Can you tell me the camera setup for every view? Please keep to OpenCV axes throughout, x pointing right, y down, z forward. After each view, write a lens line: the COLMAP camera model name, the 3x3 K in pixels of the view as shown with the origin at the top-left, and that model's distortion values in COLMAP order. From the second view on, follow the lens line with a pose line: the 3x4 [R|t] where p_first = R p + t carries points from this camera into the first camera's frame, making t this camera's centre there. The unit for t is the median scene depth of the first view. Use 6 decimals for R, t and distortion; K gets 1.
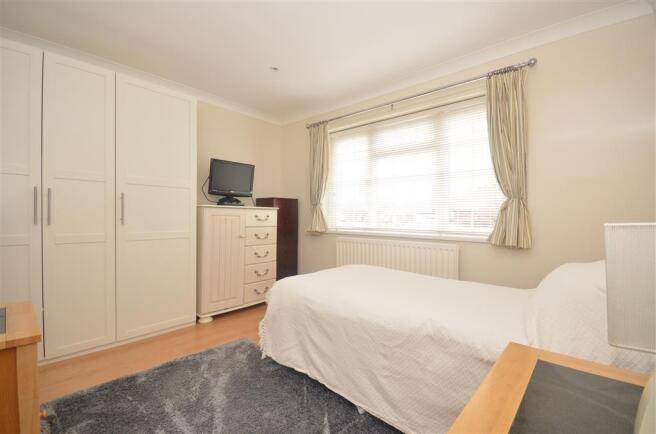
lens RADIAL K [[287.6, 0, 326.6], [0, 287.6, 213.7], [0, 0, 1]] dist [-0.003837, -0.001025]
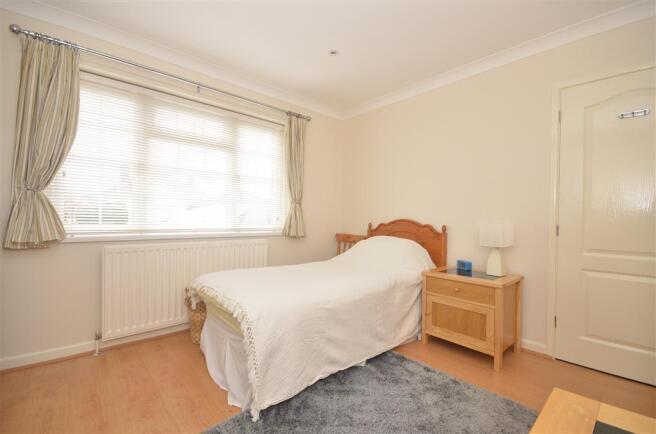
lens RADIAL K [[287.6, 0, 326.3], [0, 287.6, 215.5], [0, 0, 1]] dist [-0.003837, -0.001025]
pose [[0.105142, -0.001597, 0.994456, -0.710909], [-0.025383, 0.999669, 0.004289, -0.002272], [-0.994133, -0.025693, 0.105067, 0.608217]]
